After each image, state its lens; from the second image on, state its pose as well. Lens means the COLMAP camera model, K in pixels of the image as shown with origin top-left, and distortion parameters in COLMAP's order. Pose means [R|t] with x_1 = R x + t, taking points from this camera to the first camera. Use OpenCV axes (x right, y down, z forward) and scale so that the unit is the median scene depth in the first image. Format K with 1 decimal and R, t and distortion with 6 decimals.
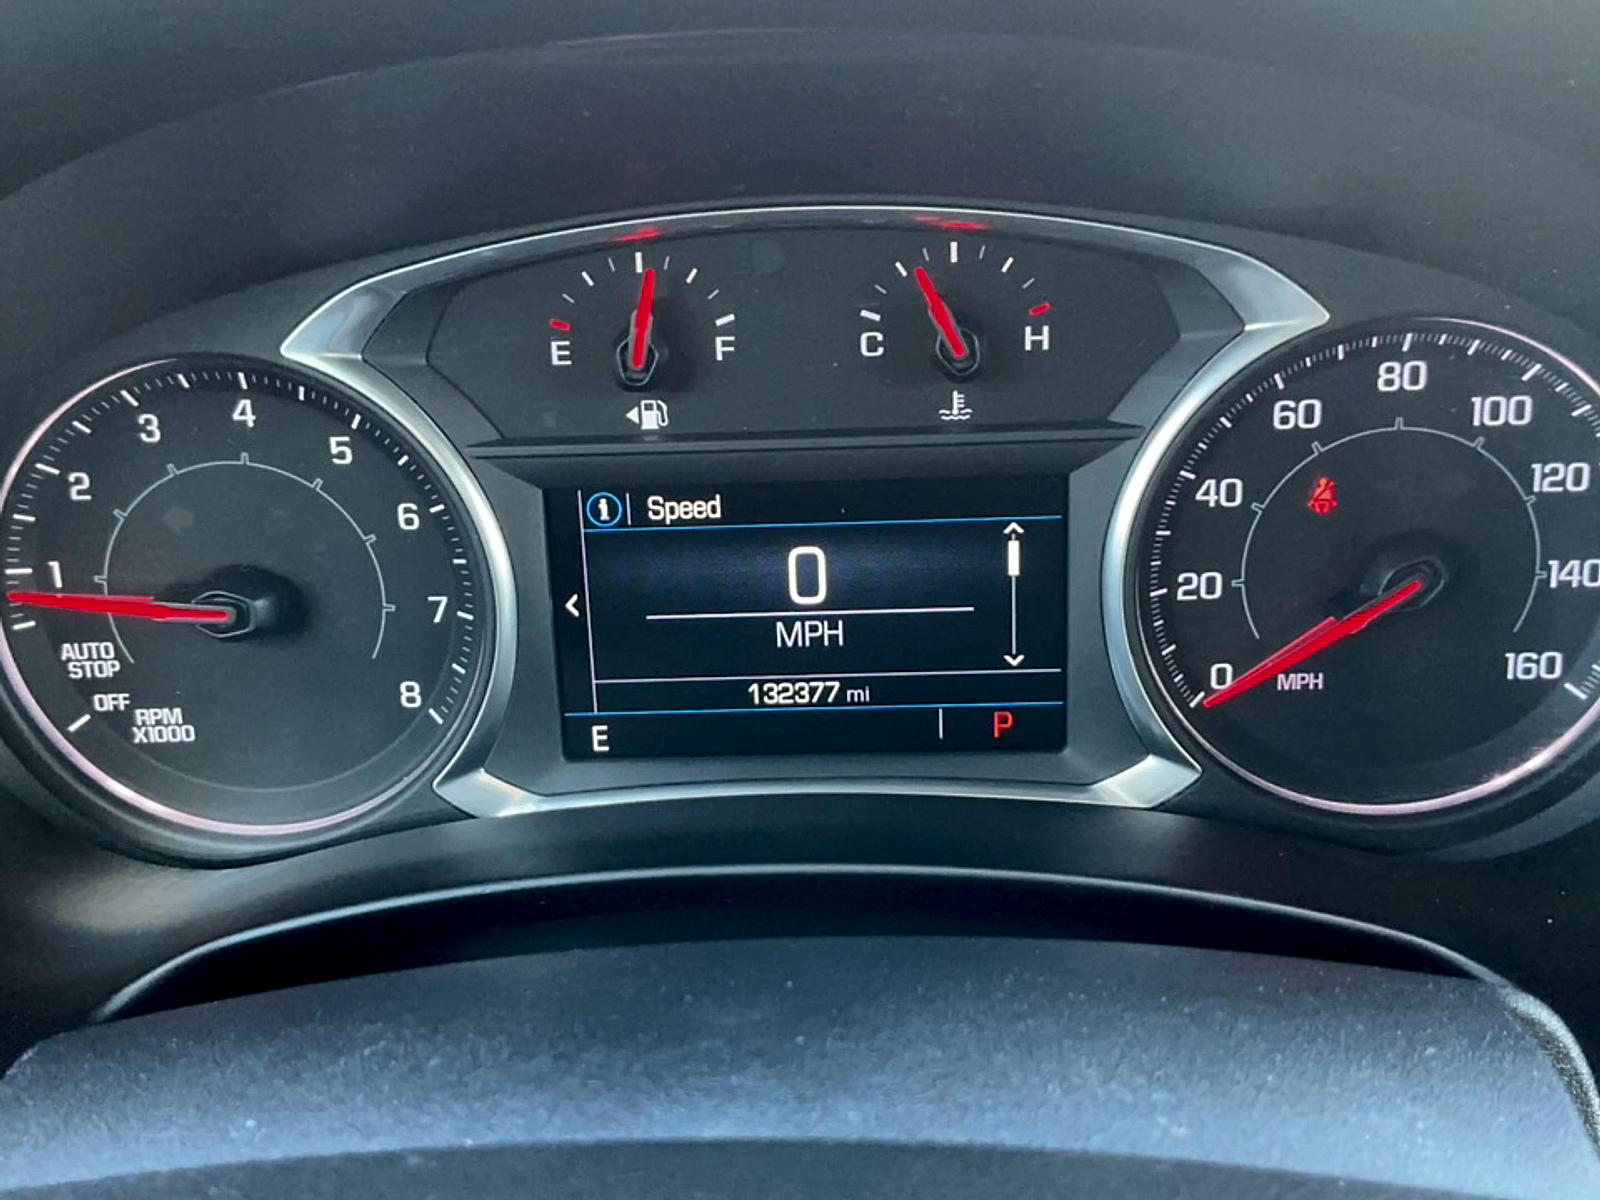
lens RADIAL K [[1728.1, 0, 787.9], [0, 1728.1, 607.6], [0, 0, 1]] dist [0.038972, 0.000000]
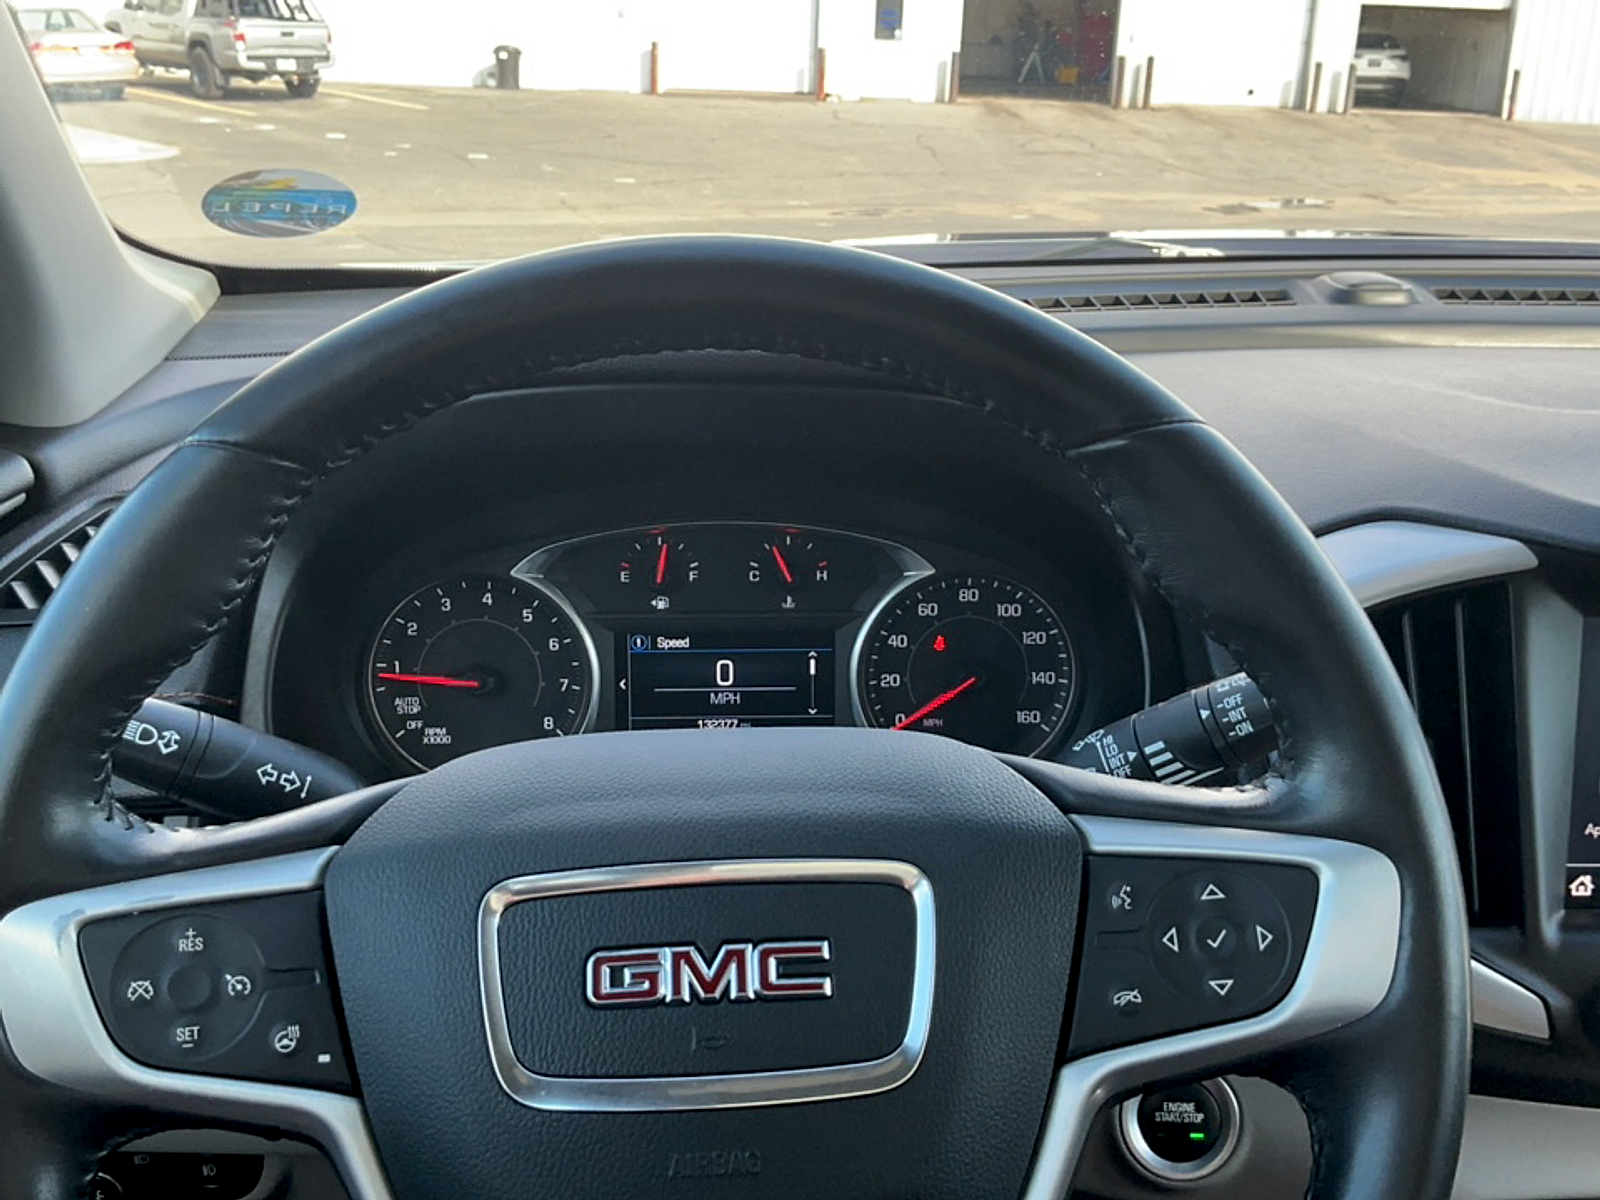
lens RADIAL K [[1728.1, 0, 800.2], [0, 1728.1, 601.4], [0, 0, 1]] dist [0.038972, 0.000000]
pose [[0.995739, 0.024186, 0.088989, -0.099328], [-0.012176, 0.991028, -0.133100, 0.198715], [-0.091410, 0.131450, 0.987099, -1.354032]]
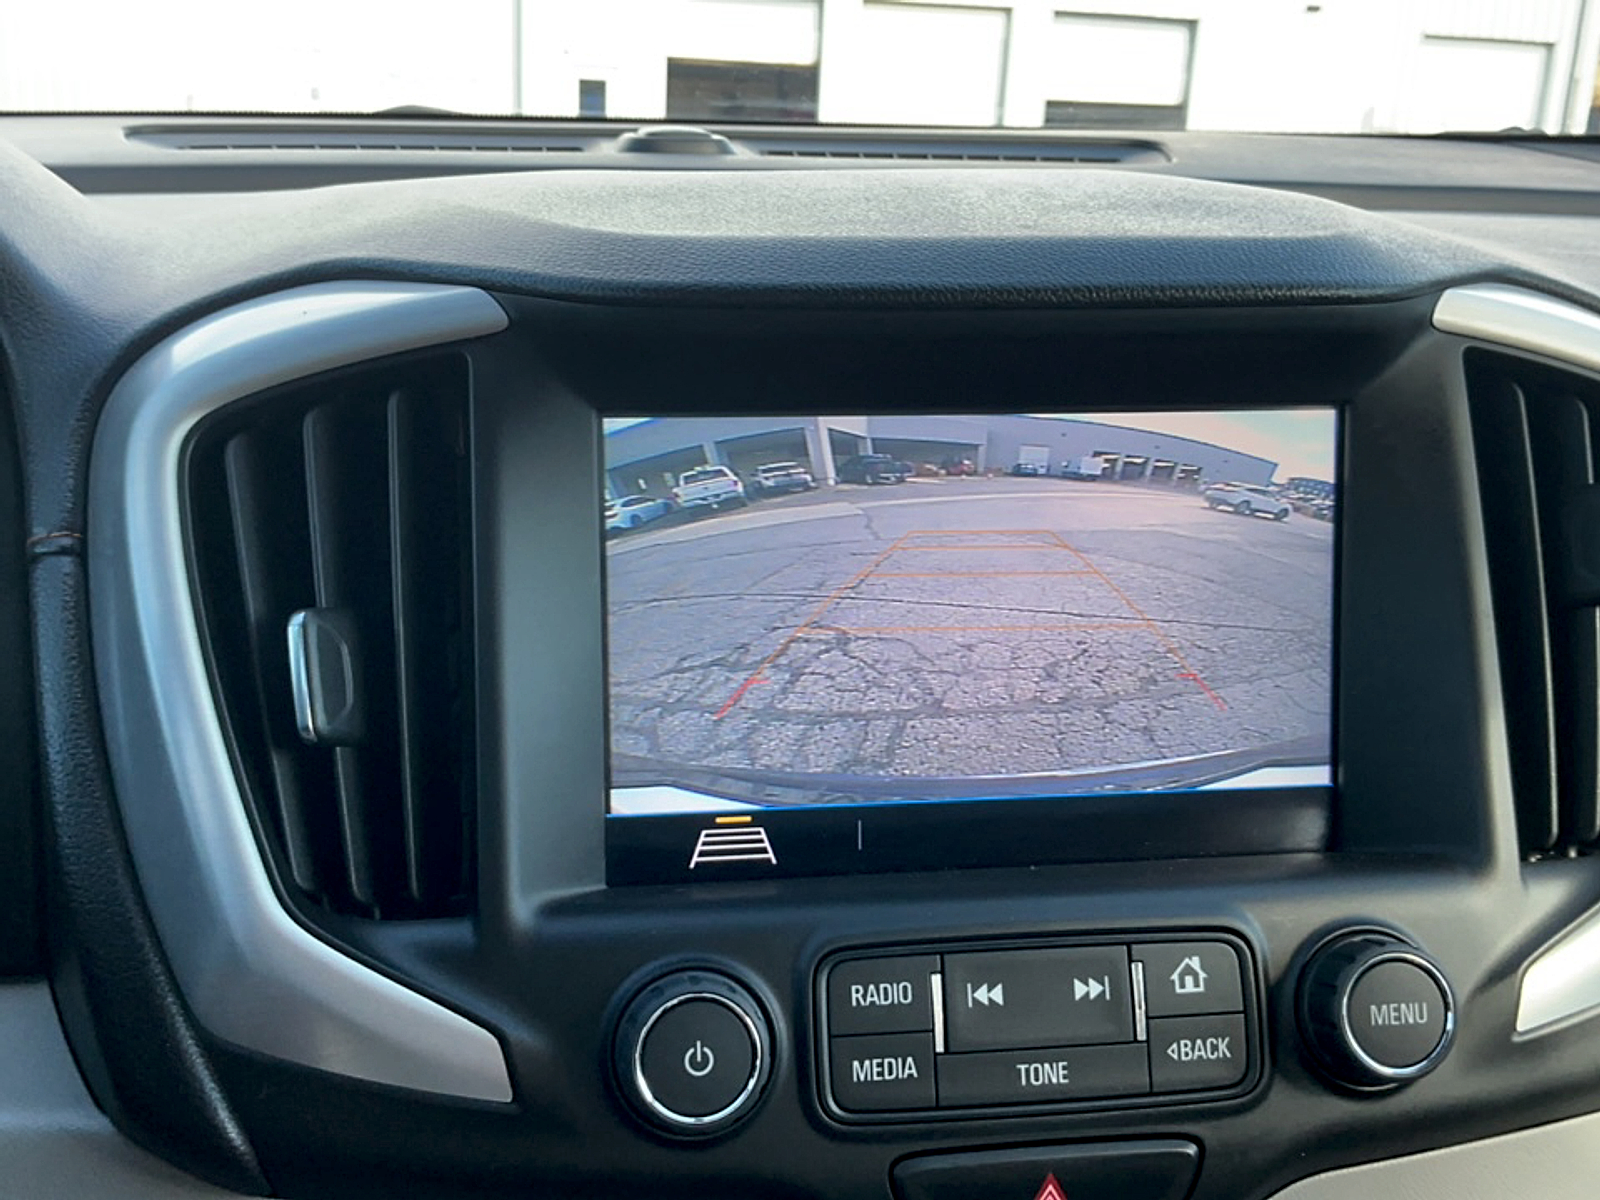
lens RADIAL K [[1728.1, 0, 812.4], [0, 1728.1, 587.3], [0, 0, 1]] dist [0.038972, 0.000000]
pose [[0.971797, 0.001362, 0.235813, 0.822925], [0.043609, 0.981698, -0.185384, 0.298706], [-0.231750, 0.190439, 0.953952, -0.660099]]
